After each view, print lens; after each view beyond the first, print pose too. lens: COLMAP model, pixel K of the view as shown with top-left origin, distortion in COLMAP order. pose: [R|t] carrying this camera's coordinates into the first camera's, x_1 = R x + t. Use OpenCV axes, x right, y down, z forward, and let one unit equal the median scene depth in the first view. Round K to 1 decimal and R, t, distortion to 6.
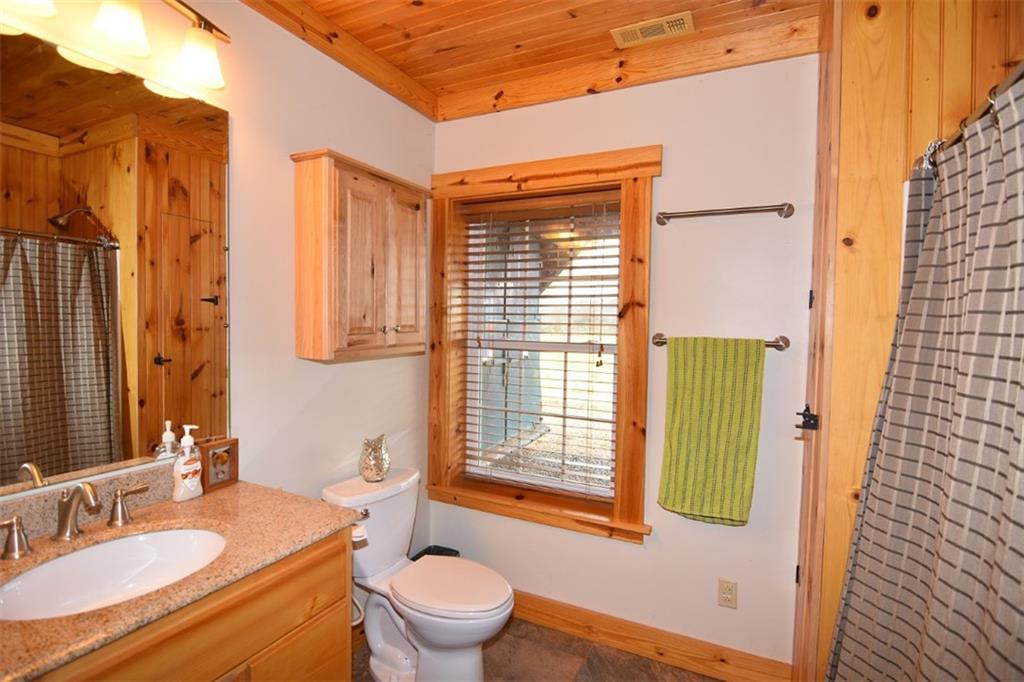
lens RADIAL K [[489.9, 0, 514.9], [0, 489.9, 341.3], [0, 0, 1]] dist [-0.009008, -0.008565]
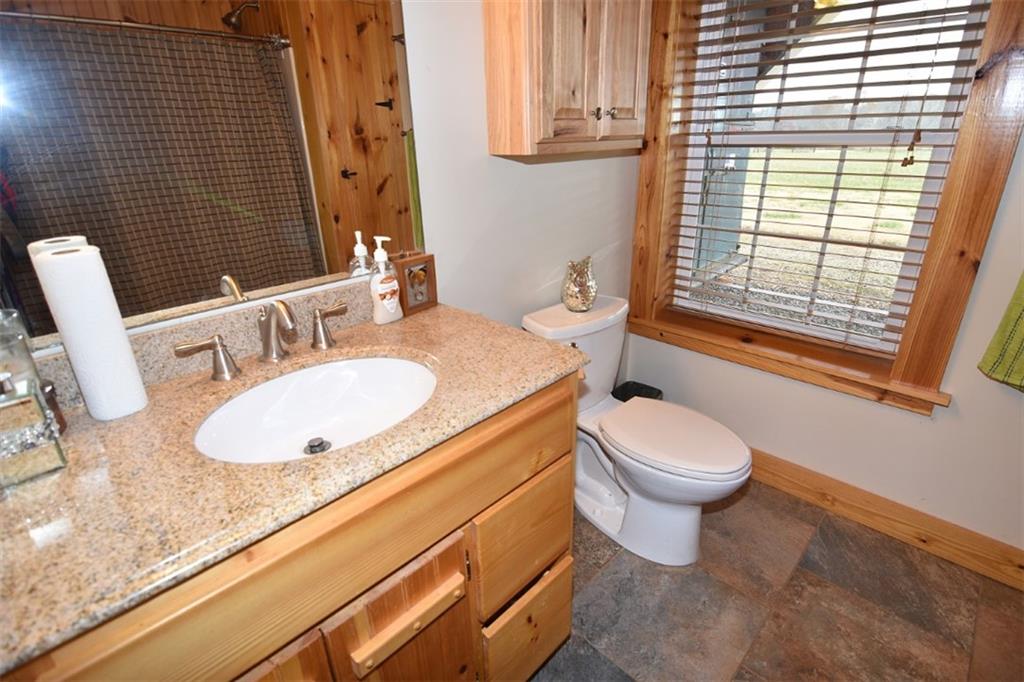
lens RADIAL K [[489.9, 0, 517.8], [0, 489.9, 343.3], [0, 0, 1]] dist [-0.009008, -0.008565]
pose [[0.950313, 0.085055, -0.299450, -0.124475], [0.024424, 0.938611, 0.344111, 0.042417], [0.310336, -0.334327, 0.889897, 0.185123]]
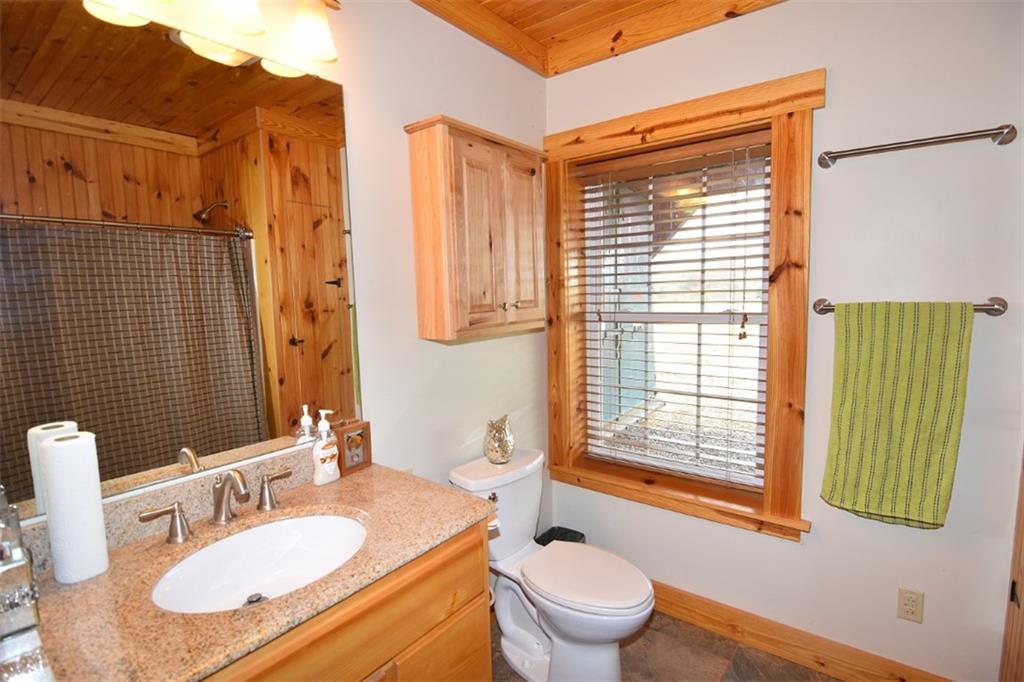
lens RADIAL K [[489.9, 0, 515.9], [0, 489.9, 342.8], [0, 0, 1]] dist [-0.009008, -0.008565]
pose [[0.978994, -0.020629, -0.202845, -0.051715], [0.033565, 0.997601, 0.060544, -0.009326], [0.201110, -0.066080, 0.977337, 0.070629]]
